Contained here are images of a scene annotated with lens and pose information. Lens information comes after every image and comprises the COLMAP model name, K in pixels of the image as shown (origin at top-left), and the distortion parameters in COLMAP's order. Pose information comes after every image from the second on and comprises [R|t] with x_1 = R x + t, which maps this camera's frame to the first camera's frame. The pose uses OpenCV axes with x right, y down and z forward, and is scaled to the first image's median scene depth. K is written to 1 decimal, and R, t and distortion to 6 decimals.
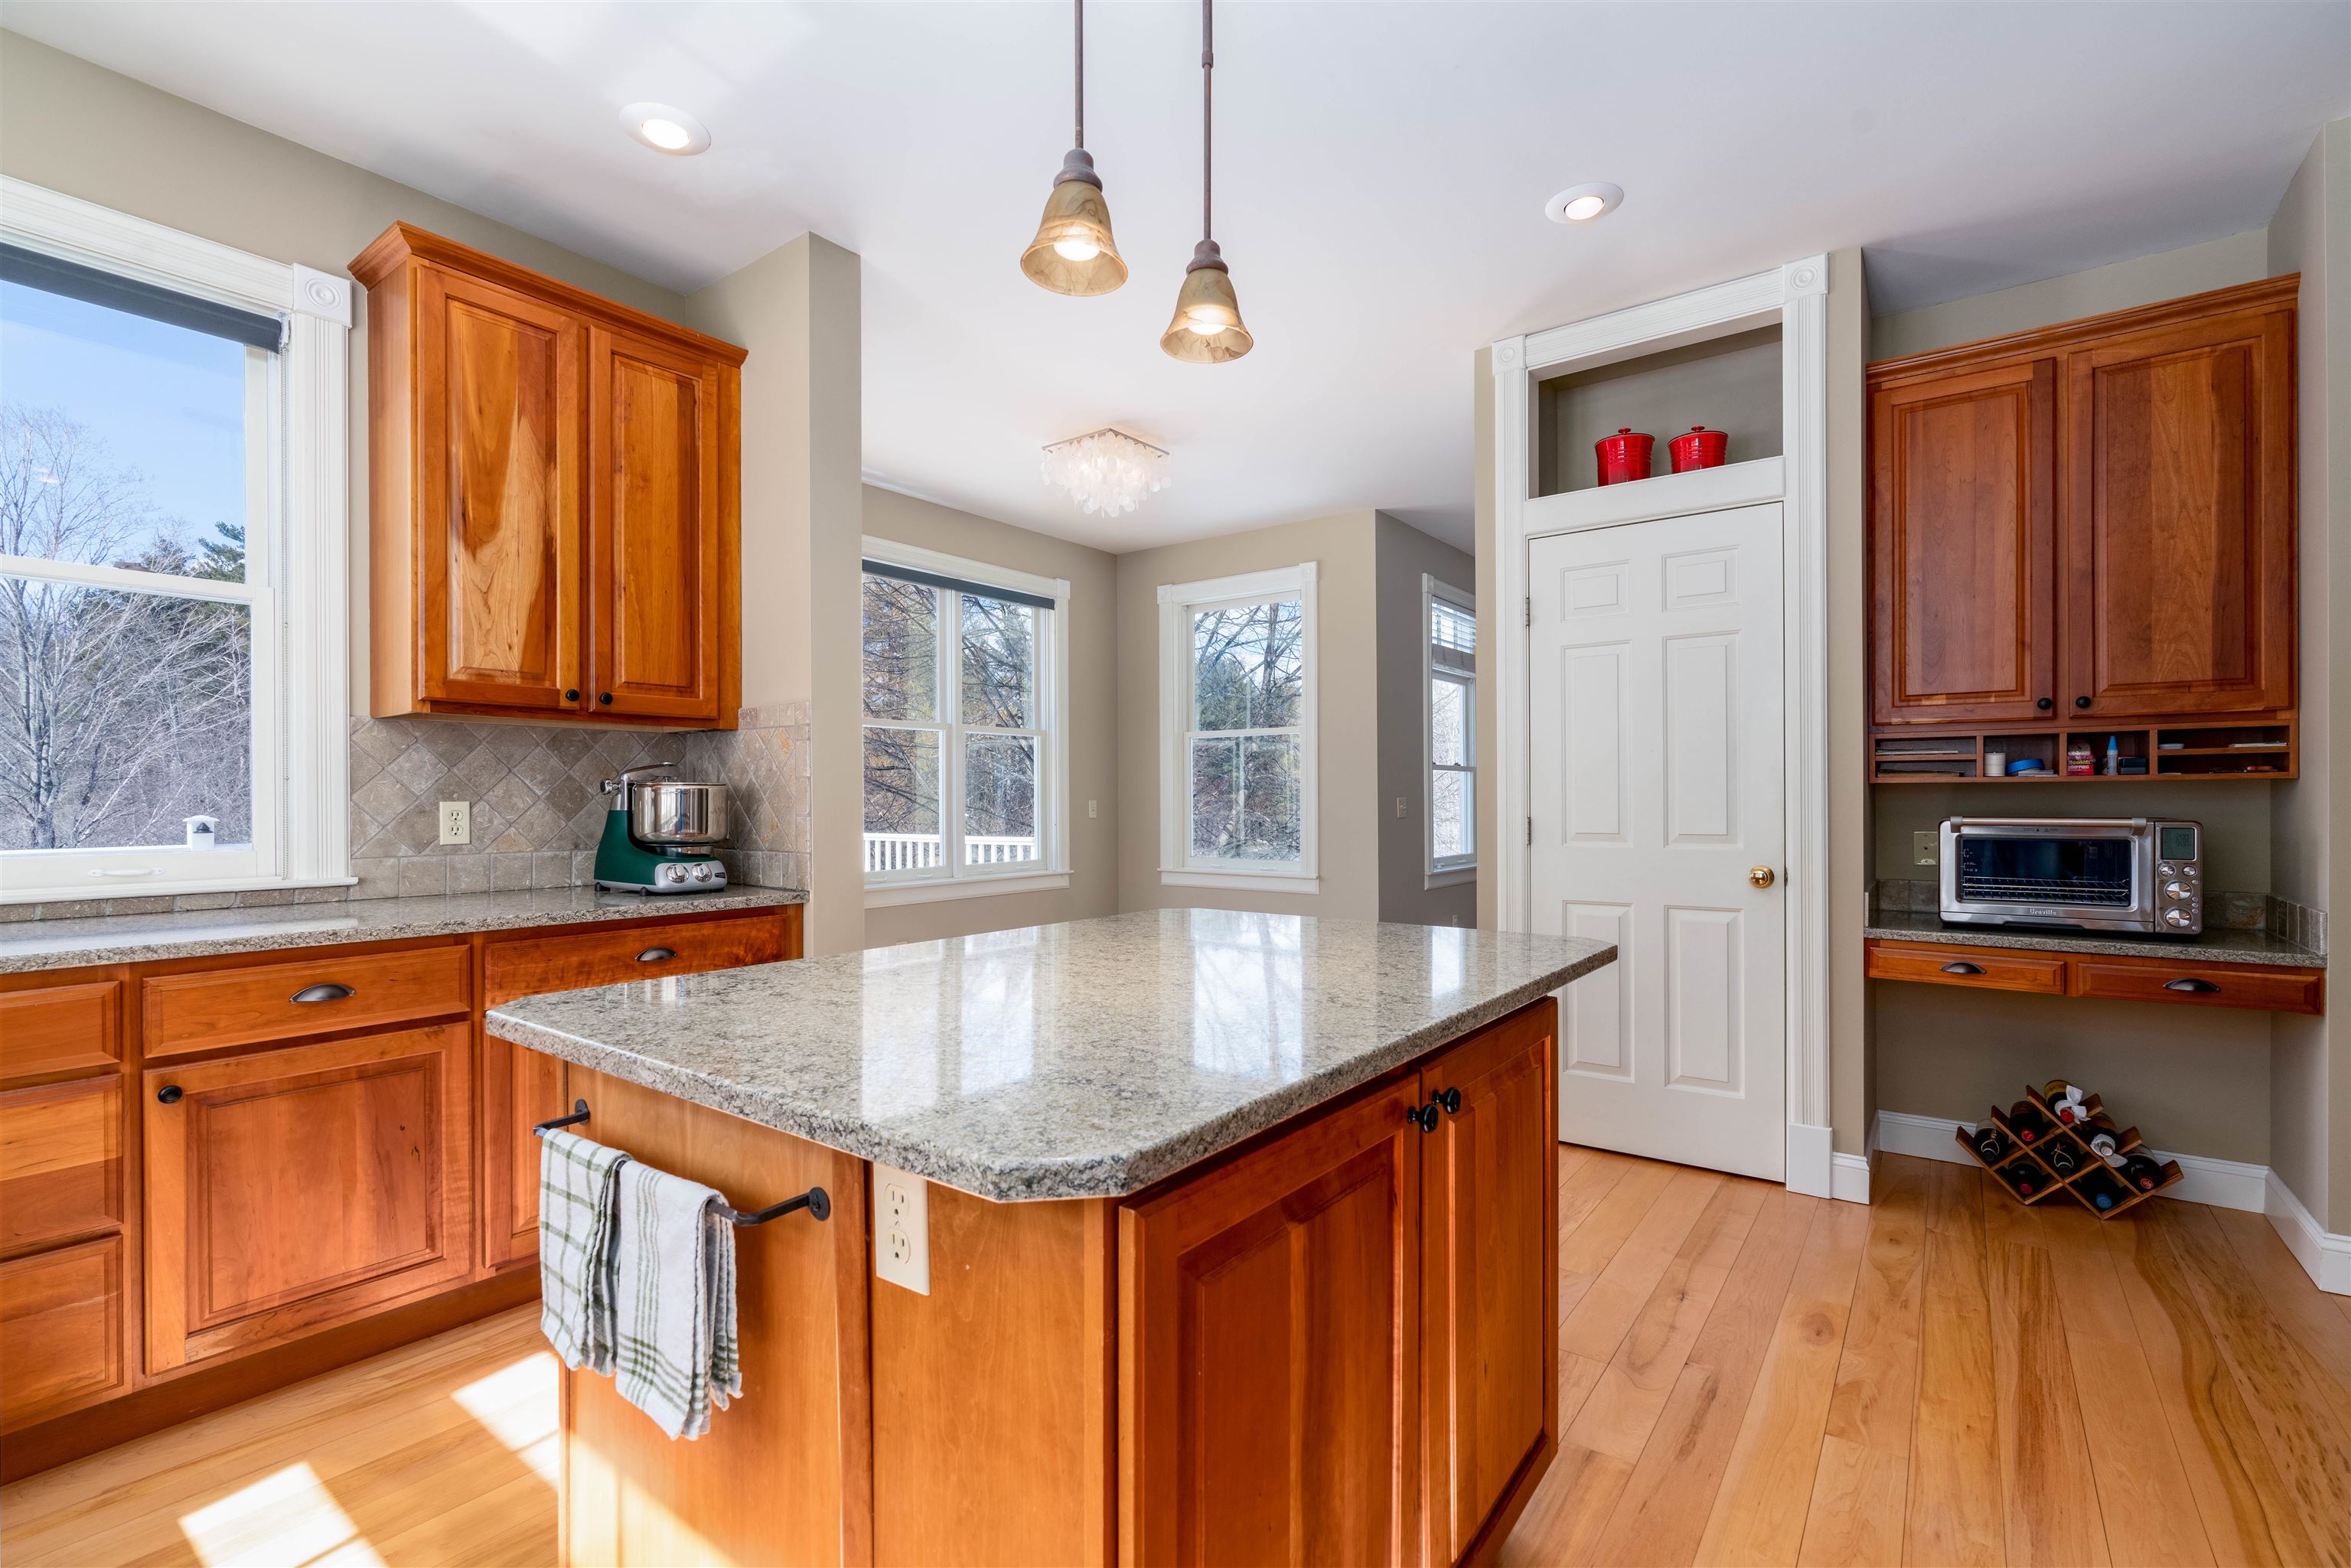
lens RADIAL K [[1058.4, 0, 1168.4], [0, 1058.4, 796.6], [0, 0, 1]] dist [0.000359, 0.000234]
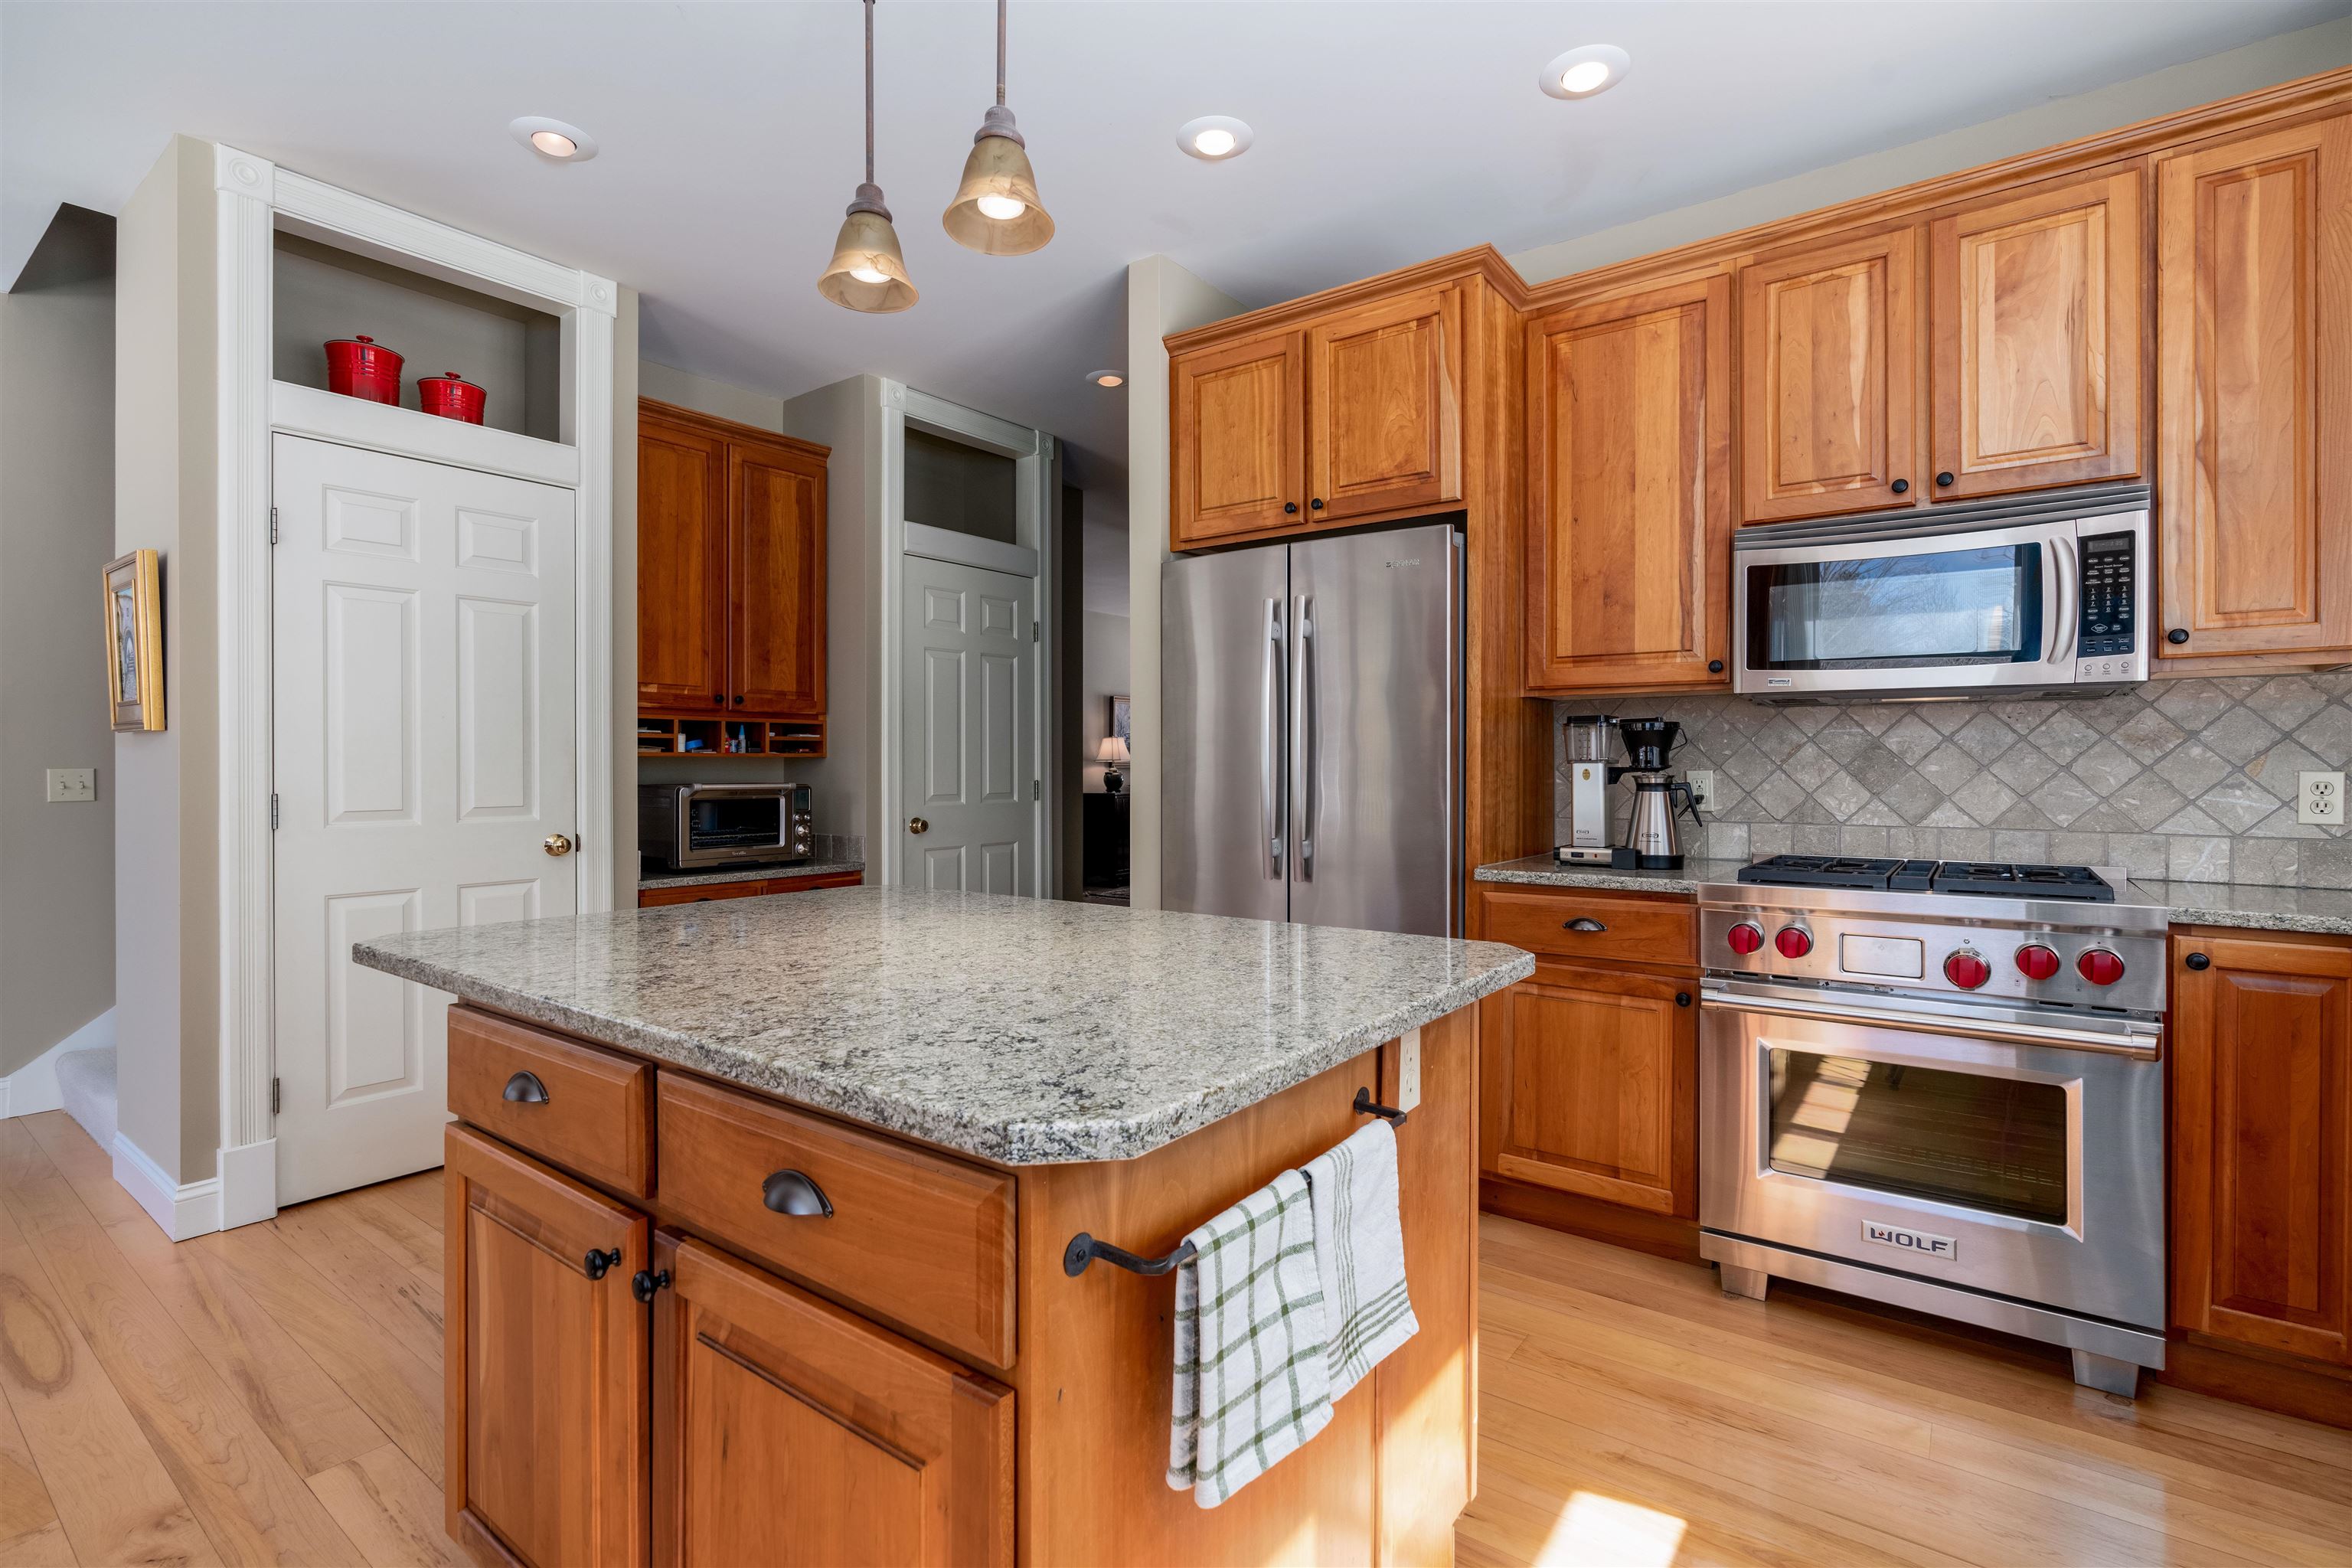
lens RADIAL K [[1083.0, 0, 1174.9], [0, 1083.0, 765.2], [0, 0, 1]] dist [-0.013731, 0.005673]
pose [[-0.005412, 0.004775, 0.999974, -0.551410], [-0.000759, 0.999988, -0.004779, 0.002296], [-0.999985, -0.000785, -0.005409, 0.442013]]
